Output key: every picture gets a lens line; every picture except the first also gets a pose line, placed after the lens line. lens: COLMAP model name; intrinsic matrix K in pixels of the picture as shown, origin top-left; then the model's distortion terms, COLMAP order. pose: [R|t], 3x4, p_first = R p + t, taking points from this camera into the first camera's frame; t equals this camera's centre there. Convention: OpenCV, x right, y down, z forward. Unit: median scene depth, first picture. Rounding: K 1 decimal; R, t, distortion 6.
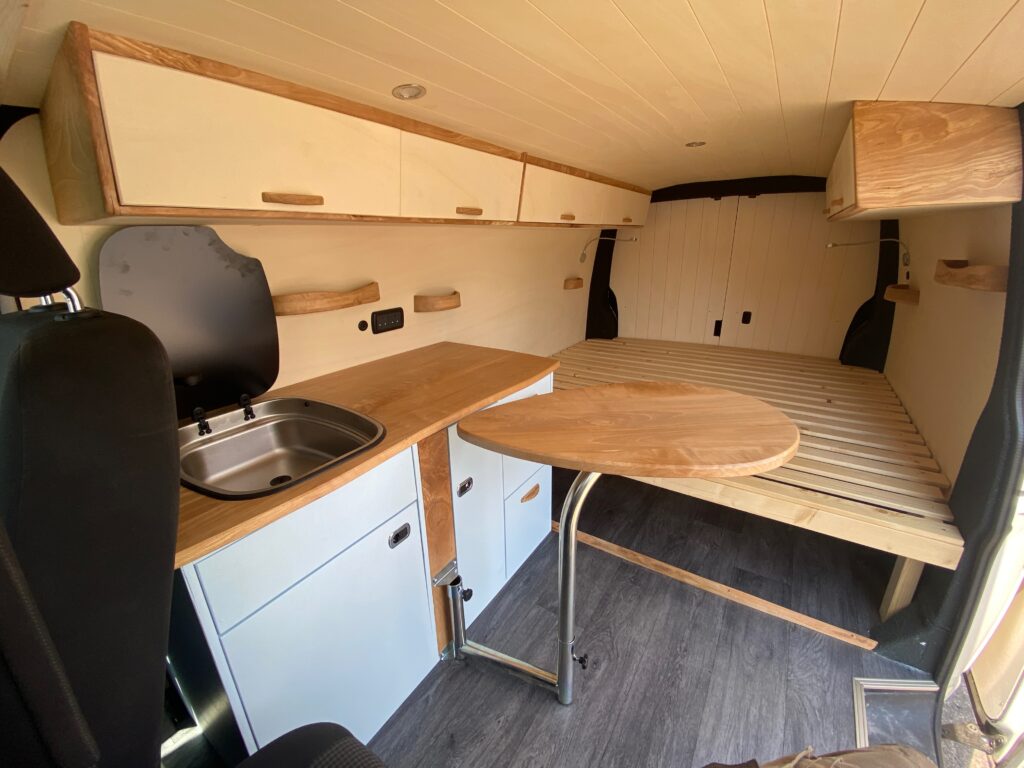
lens RADIAL K [[416.5, 0, 512.0], [0, 416.5, 384.0], [0, 0, 1]] dist [0.023083, -0.021408]
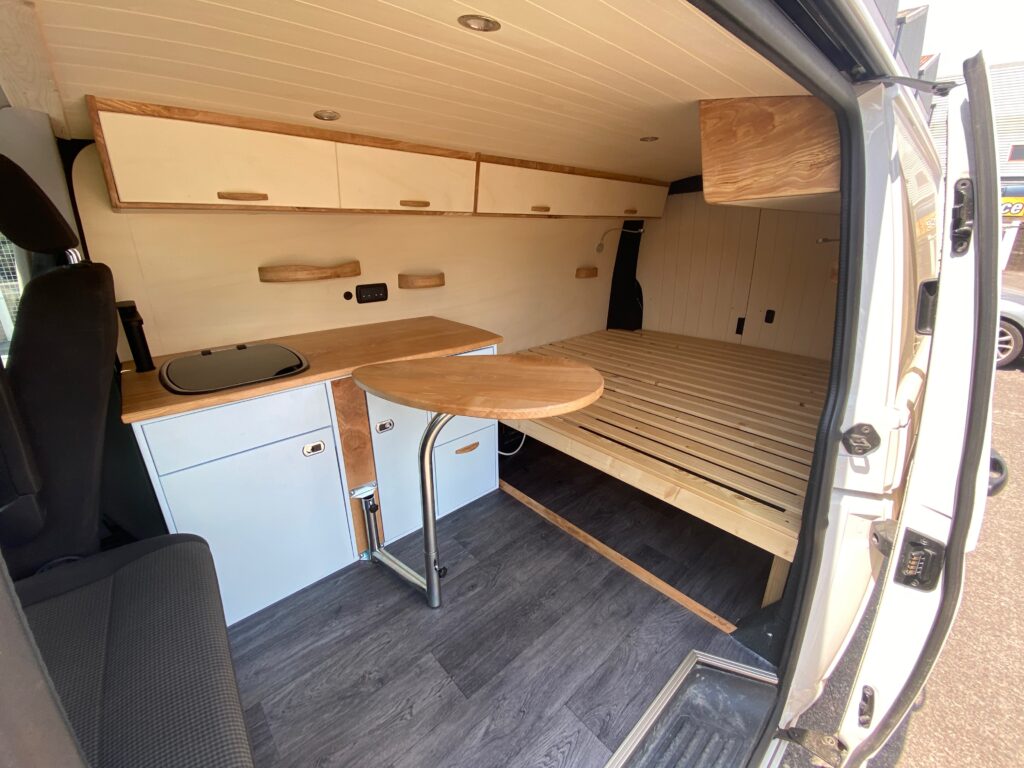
lens RADIAL K [[416.5, 0, 512.0], [0, 416.5, 384.0], [0, 0, 1]] dist [0.023083, -0.021408]
pose [[0.968096, 0.100793, -0.229413, 0.528088], [-0.095960, 0.994866, 0.032155, 0.043976], [0.231476, -0.009115, 0.972798, -0.129931]]
